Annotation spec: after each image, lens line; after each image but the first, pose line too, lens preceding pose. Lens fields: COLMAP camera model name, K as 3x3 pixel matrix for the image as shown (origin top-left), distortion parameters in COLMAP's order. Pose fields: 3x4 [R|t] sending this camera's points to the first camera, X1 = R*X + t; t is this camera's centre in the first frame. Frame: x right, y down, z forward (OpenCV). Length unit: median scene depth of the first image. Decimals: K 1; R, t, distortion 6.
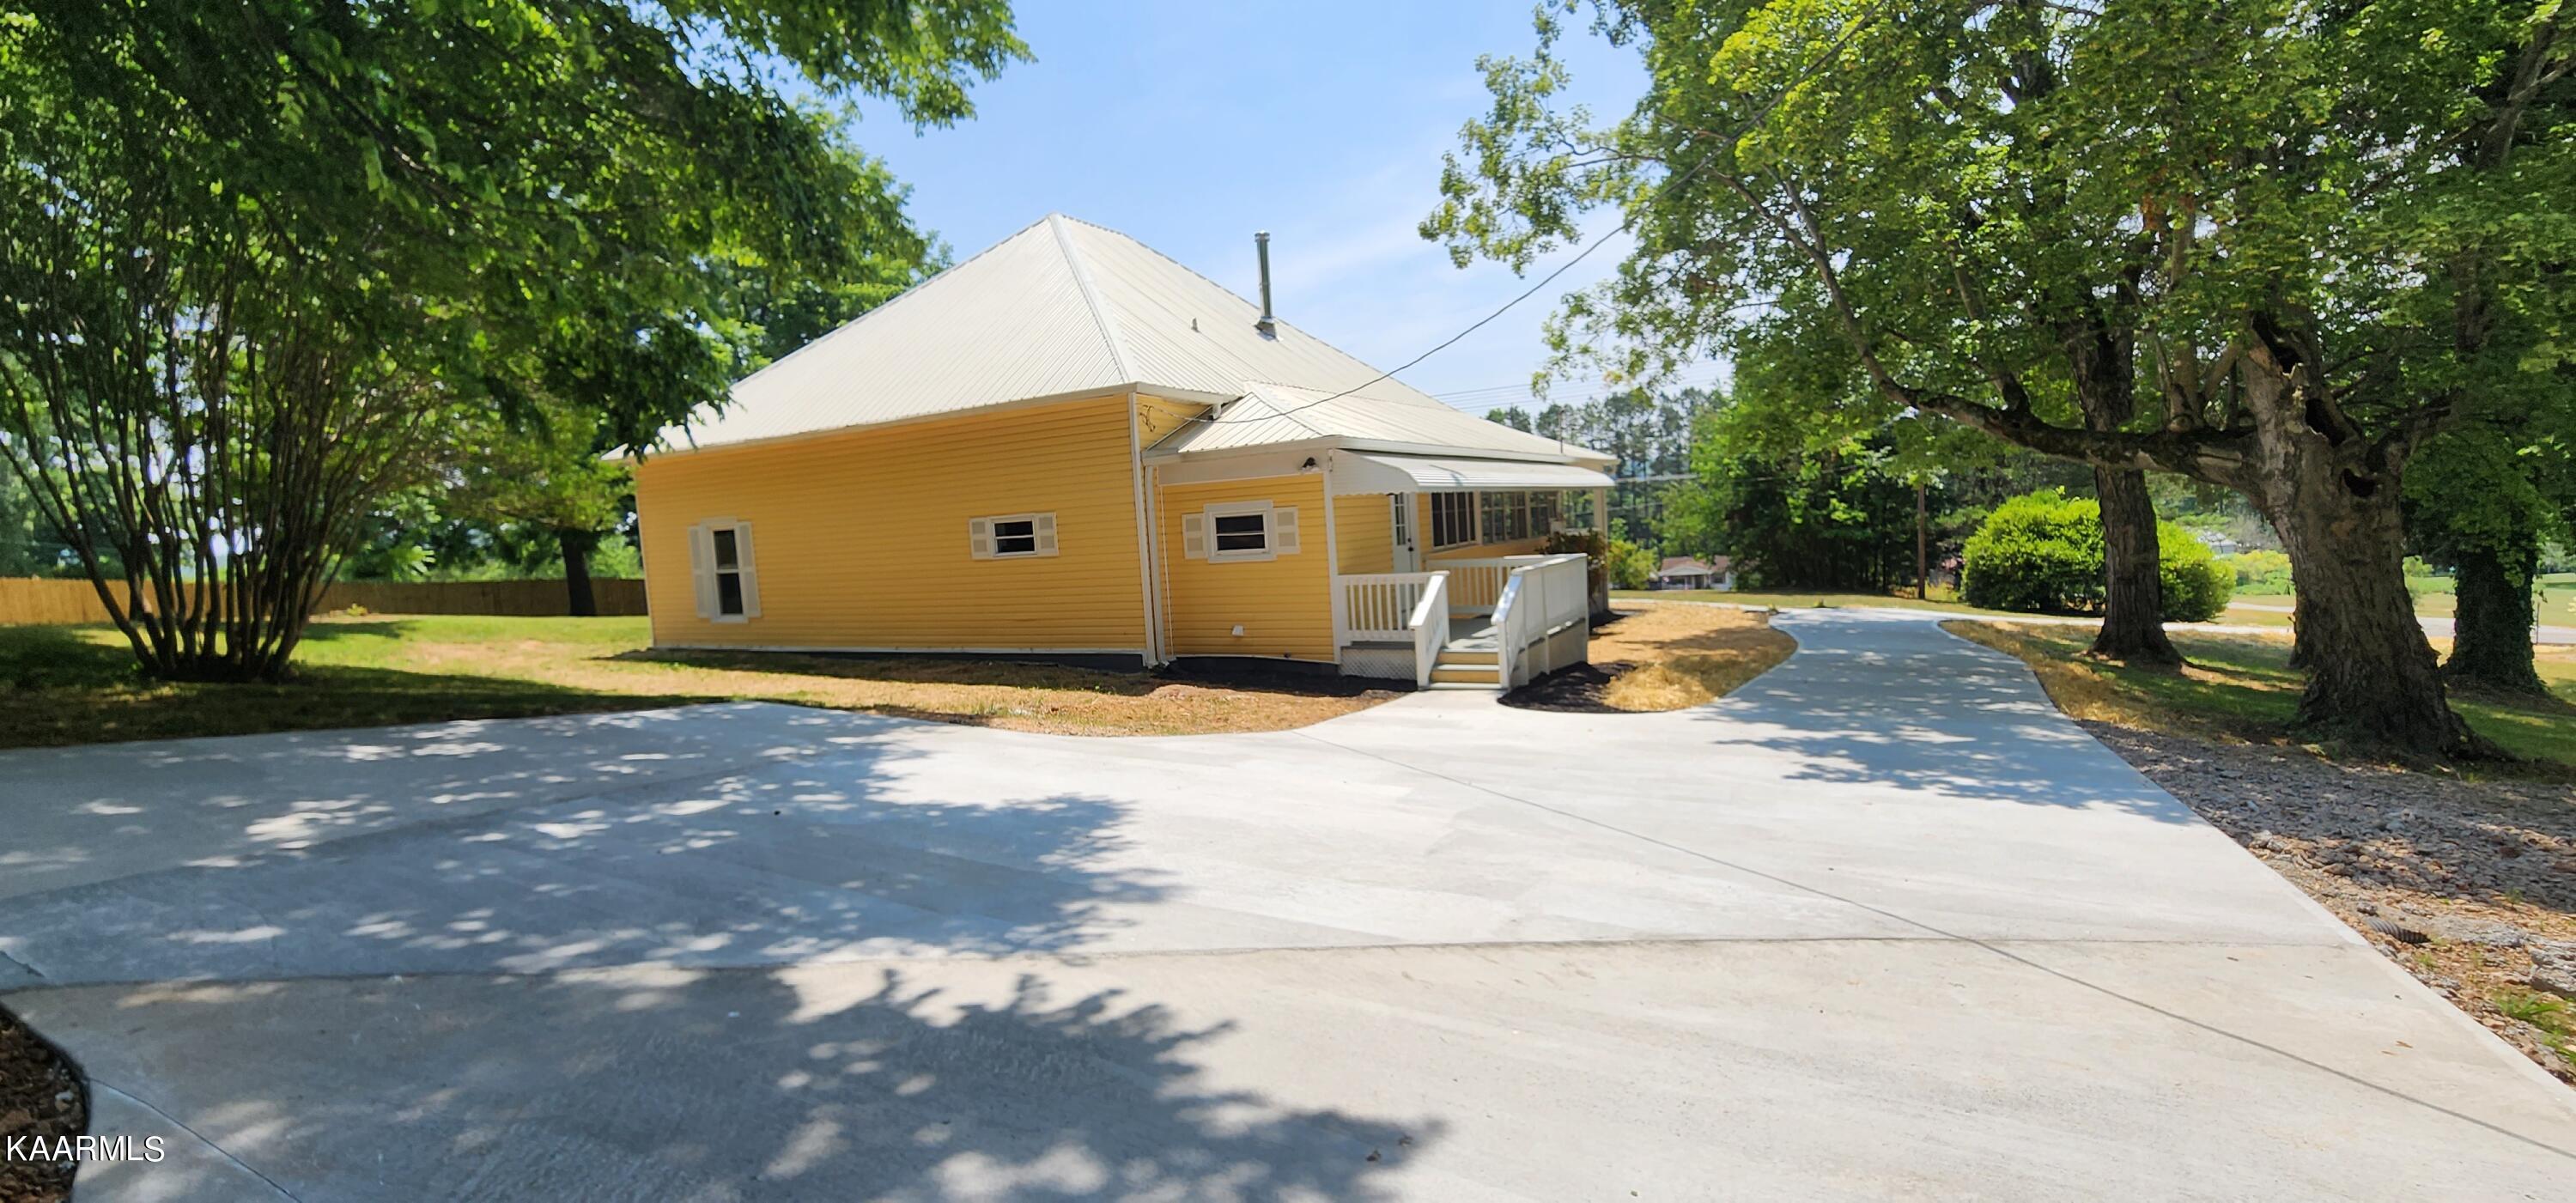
lens RADIAL K [[1069.0, 0, 1278.3], [0, 1069.0, 611.2], [0, 0, 1]] dist [-0.001173, -0.000387]
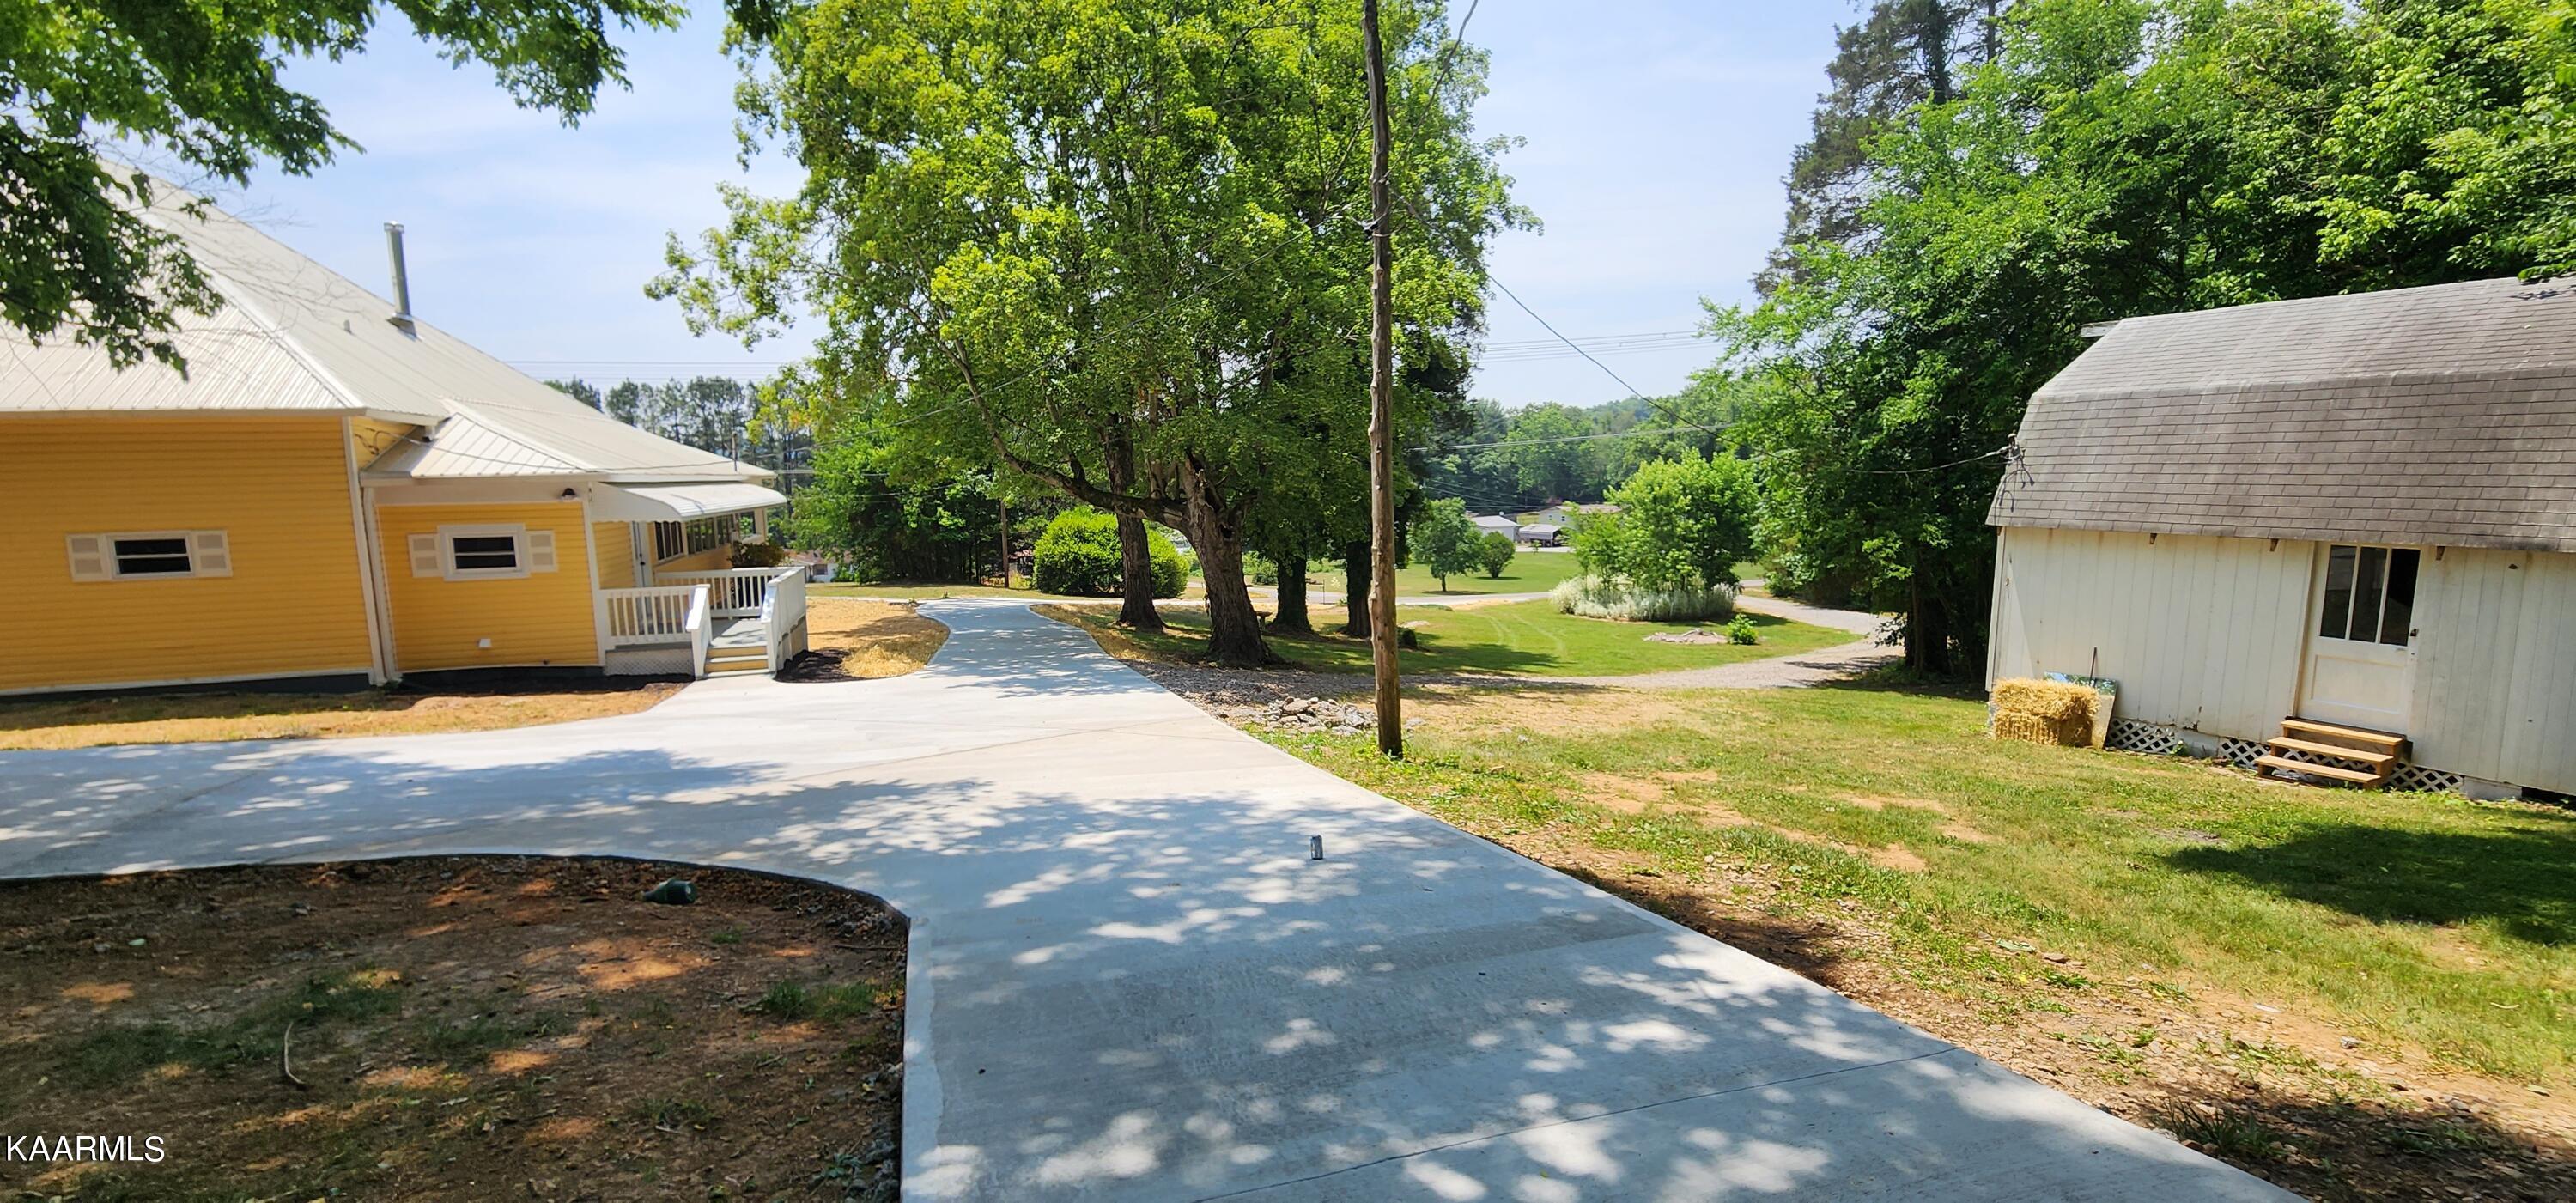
lens RADIAL K [[1069.0, 0, 1284.4], [0, 1069.0, 605.7], [0, 0, 1]] dist [-0.001173, -0.000387]
pose [[0.686771, -0.041309, 0.725699, -0.261553], [0.037288, 0.999071, 0.021583, -0.012842], [-0.725916, 0.012237, 0.687674, -0.319925]]
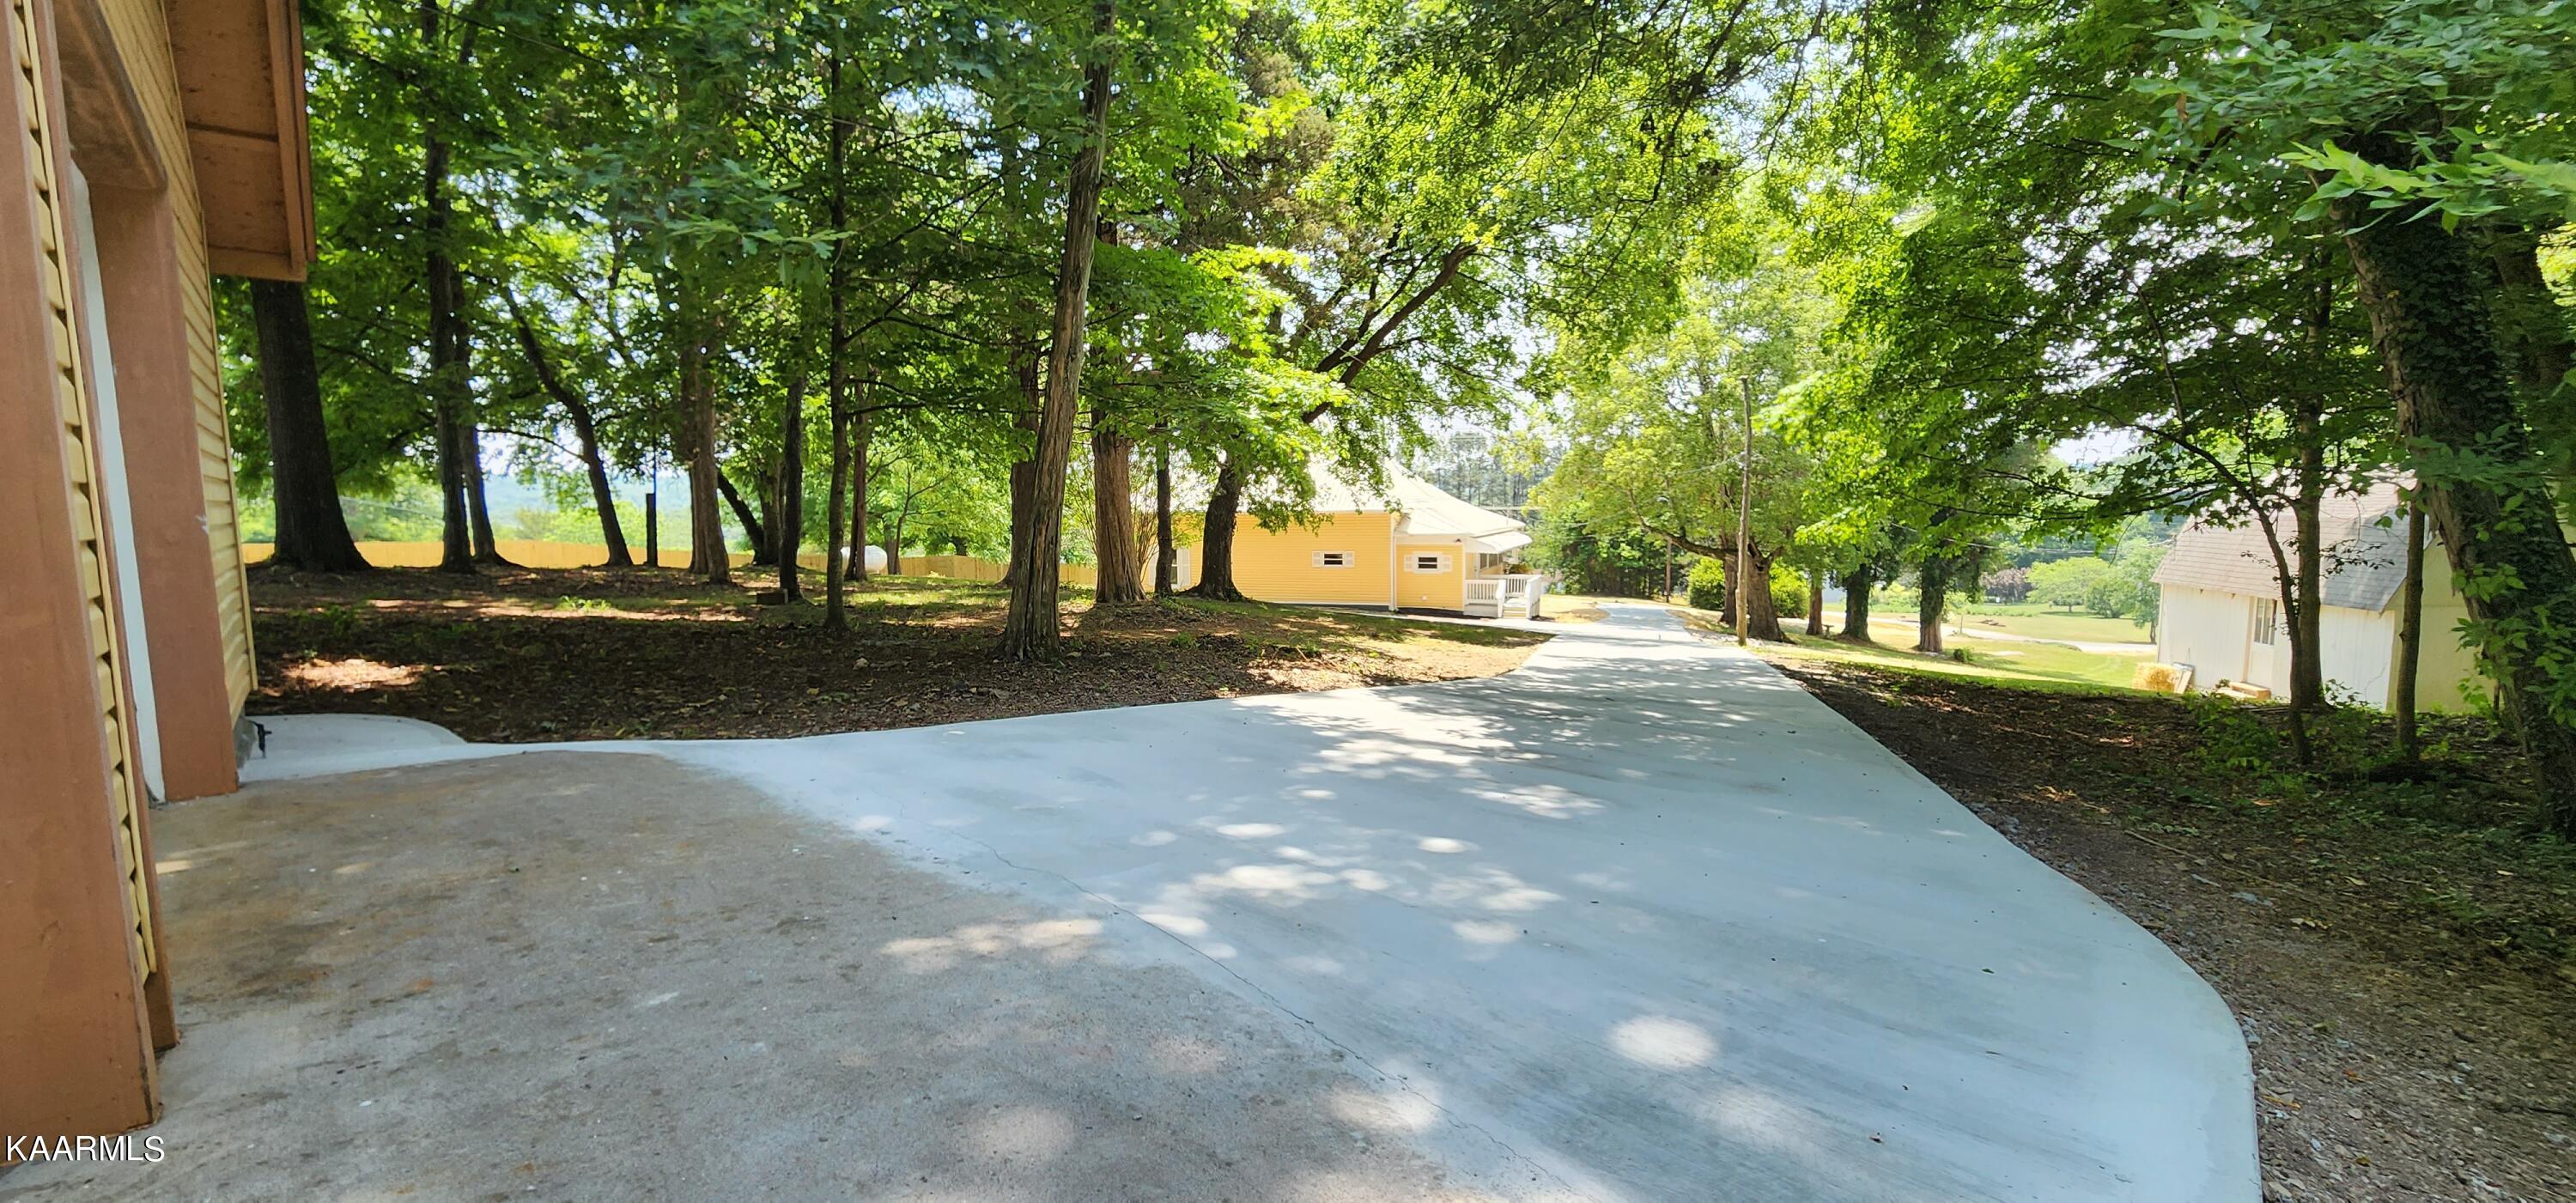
lens RADIAL K [[1069.0, 0, 1285.6], [0, 1069.0, 608.1], [0, 0, 1]] dist [-0.001173, -0.000387]
pose [[0.982943, 0.037006, 0.180149, -0.876947], [-0.037502, 0.999296, -0.000650, 0.058322], [-0.180046, -0.006117, 0.983639, -1.628996]]
